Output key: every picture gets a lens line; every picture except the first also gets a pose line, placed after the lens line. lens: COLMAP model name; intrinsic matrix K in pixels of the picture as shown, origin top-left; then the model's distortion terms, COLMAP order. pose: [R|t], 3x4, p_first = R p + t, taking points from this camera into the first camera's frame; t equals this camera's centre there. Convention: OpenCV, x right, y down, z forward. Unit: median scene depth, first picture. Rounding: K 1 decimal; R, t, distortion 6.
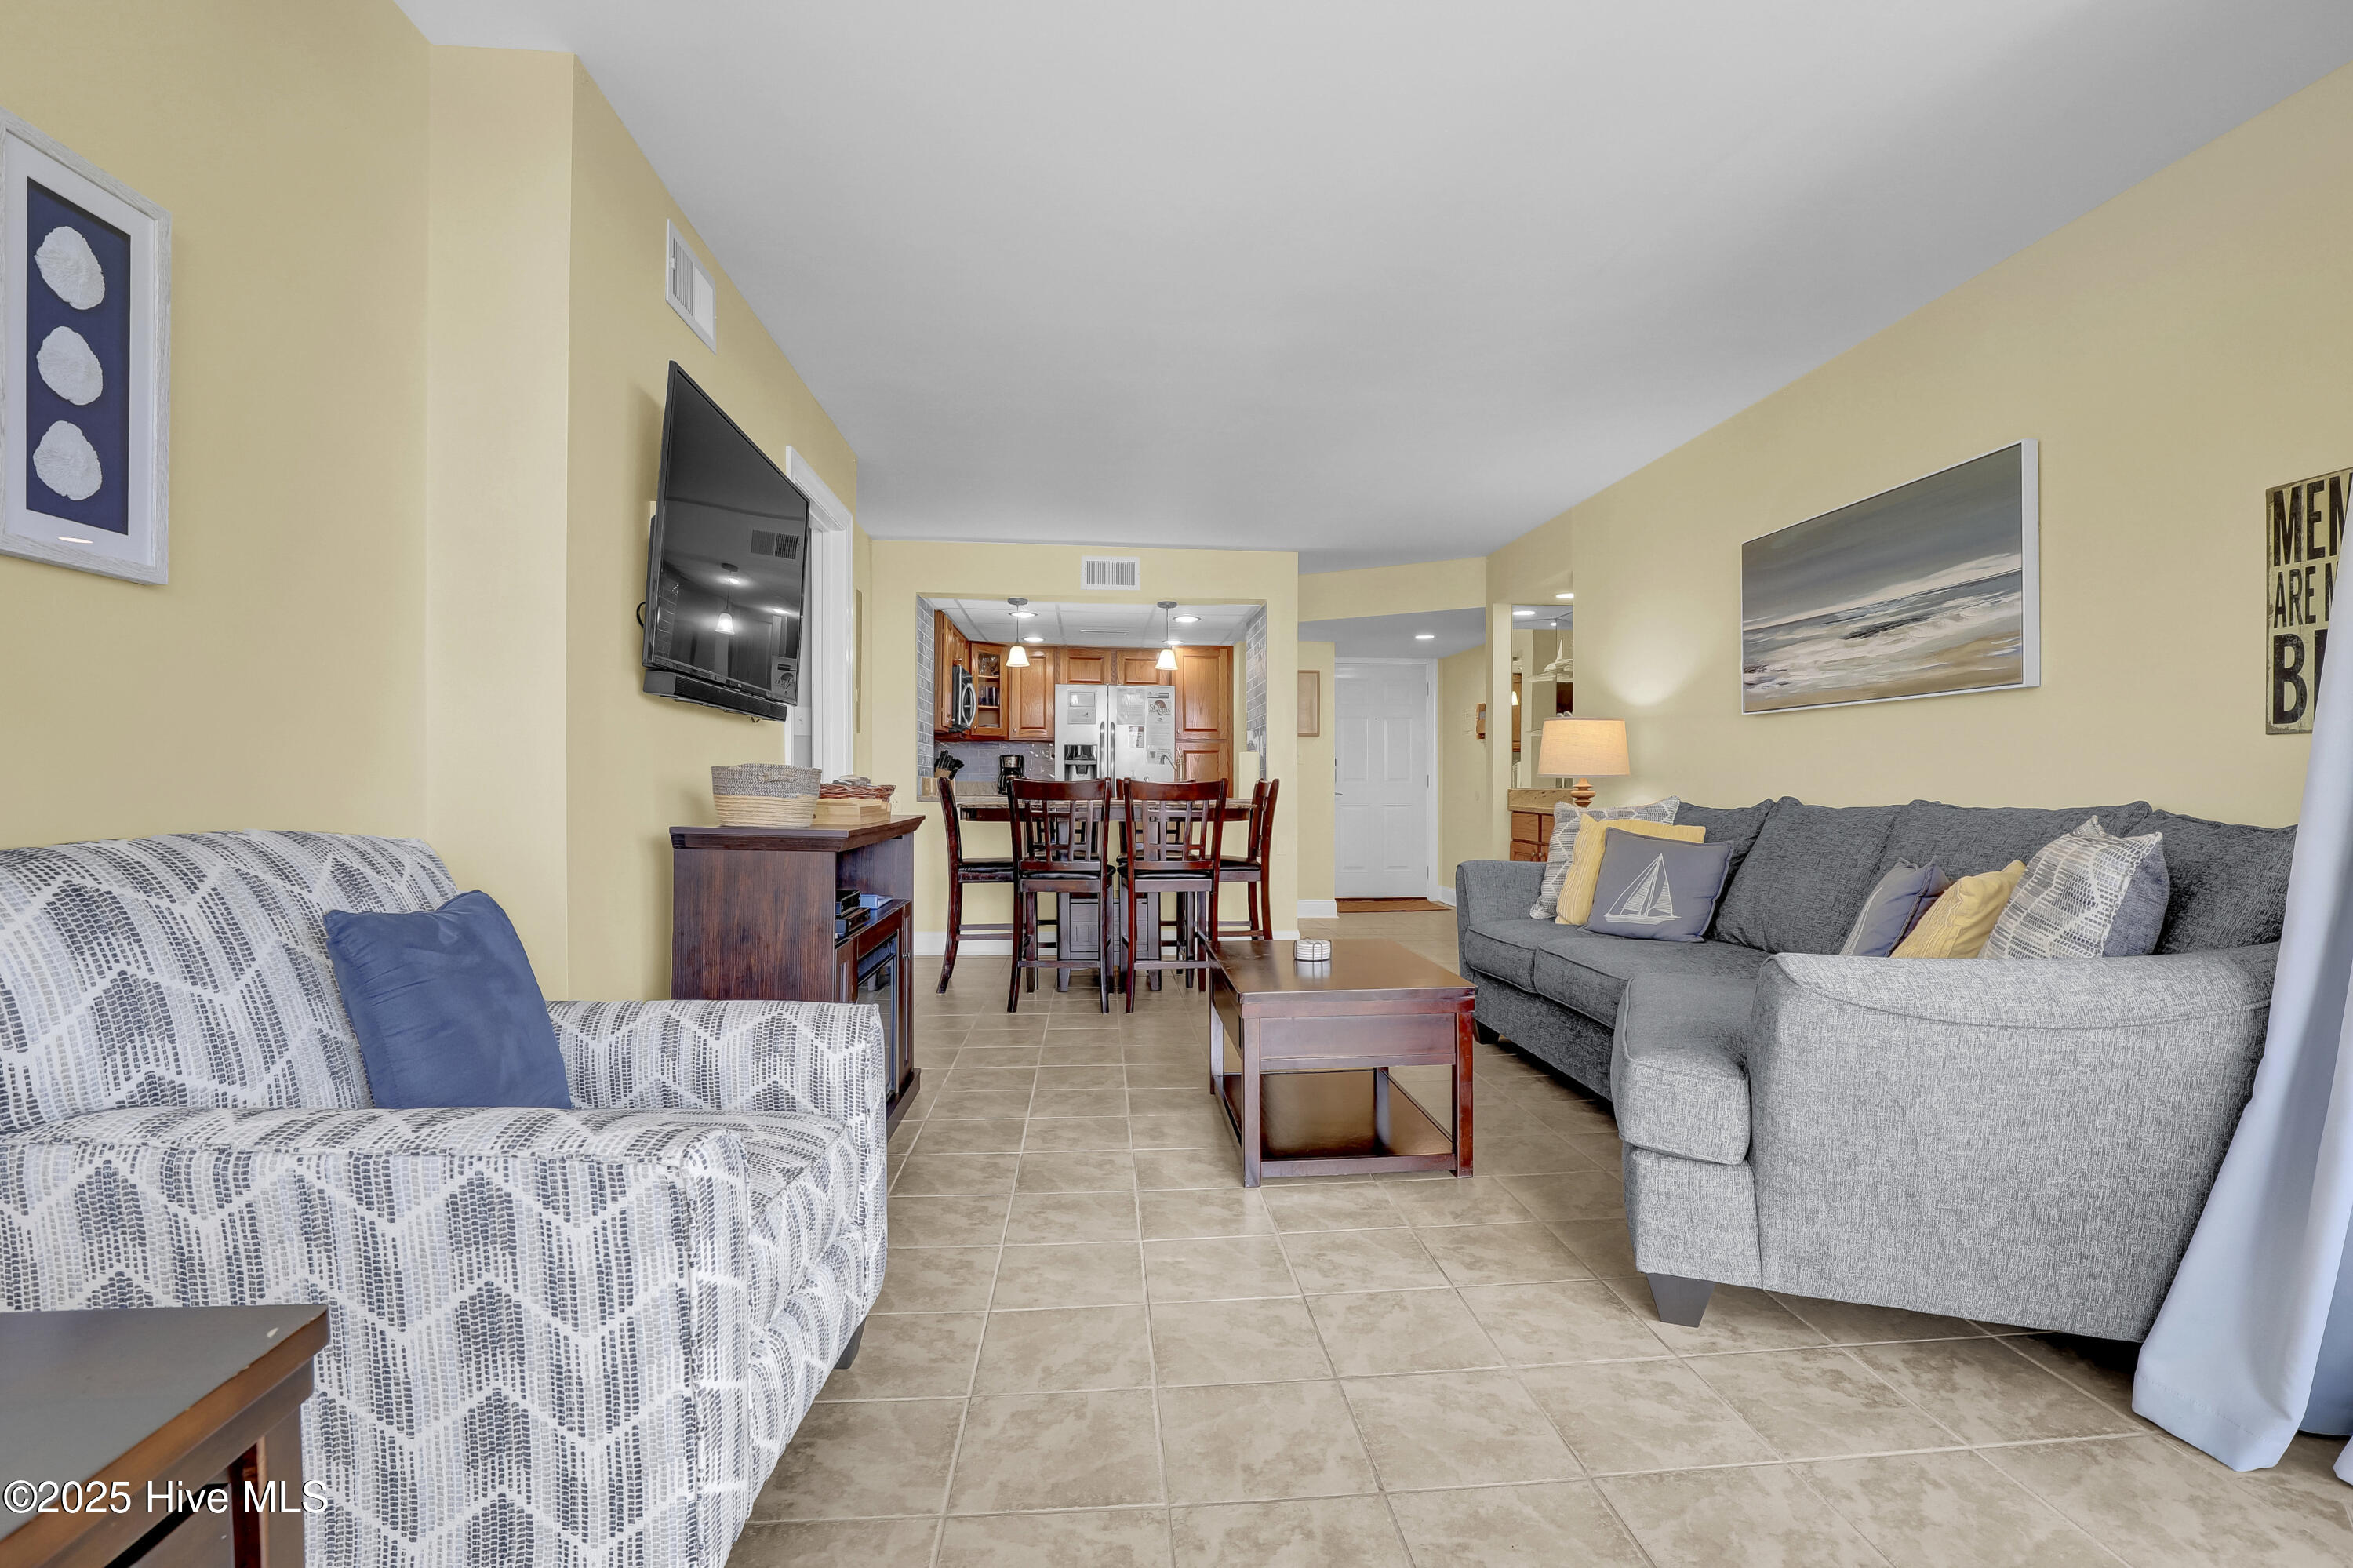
lens RADIAL K [[1095.3, 0, 1180.0], [0, 1095.3, 798.7], [0, 0, 1]] dist [-0.035424, 0.009861]
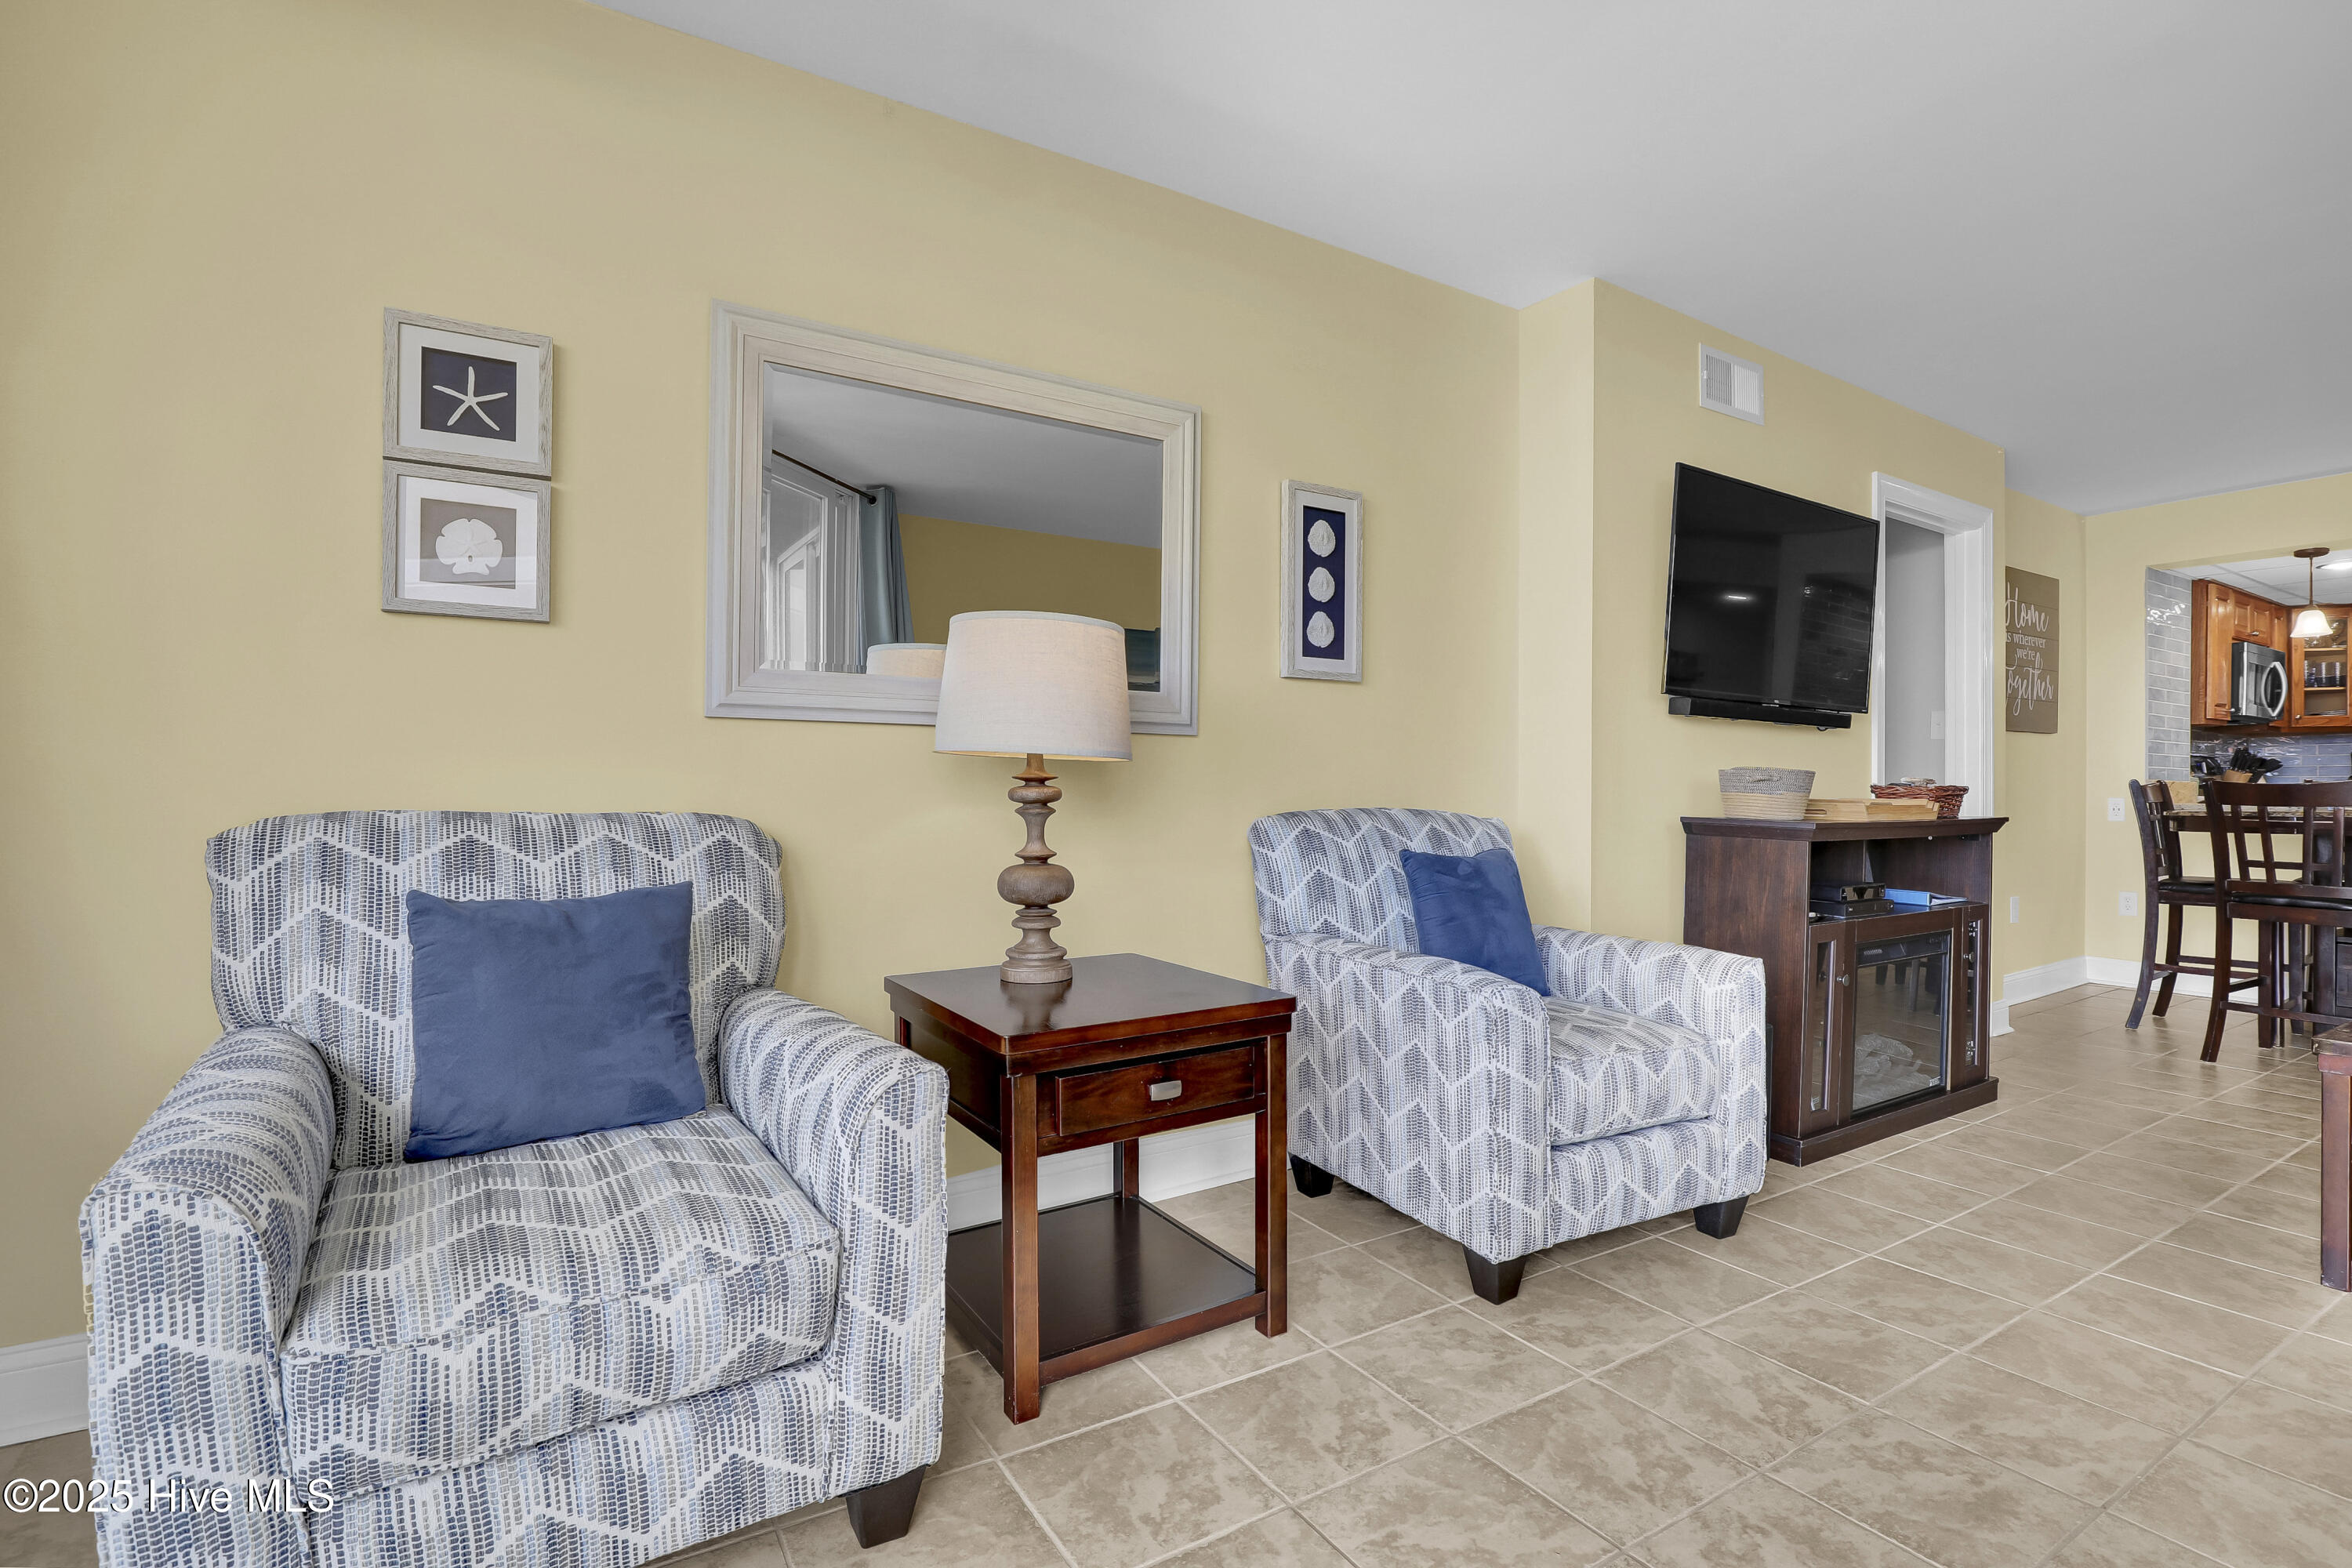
lens RADIAL K [[1094.8, 0, 1179.5], [0, 1094.8, 798.7], [0, 0, 1]] dist [-0.035424, 0.009861]
pose [[0.419455, -0.003756, -0.907768, 0.750874], [-0.011254, 0.999893, -0.009337, 0.037708], [0.907706, 0.014132, 0.419368, -0.145529]]
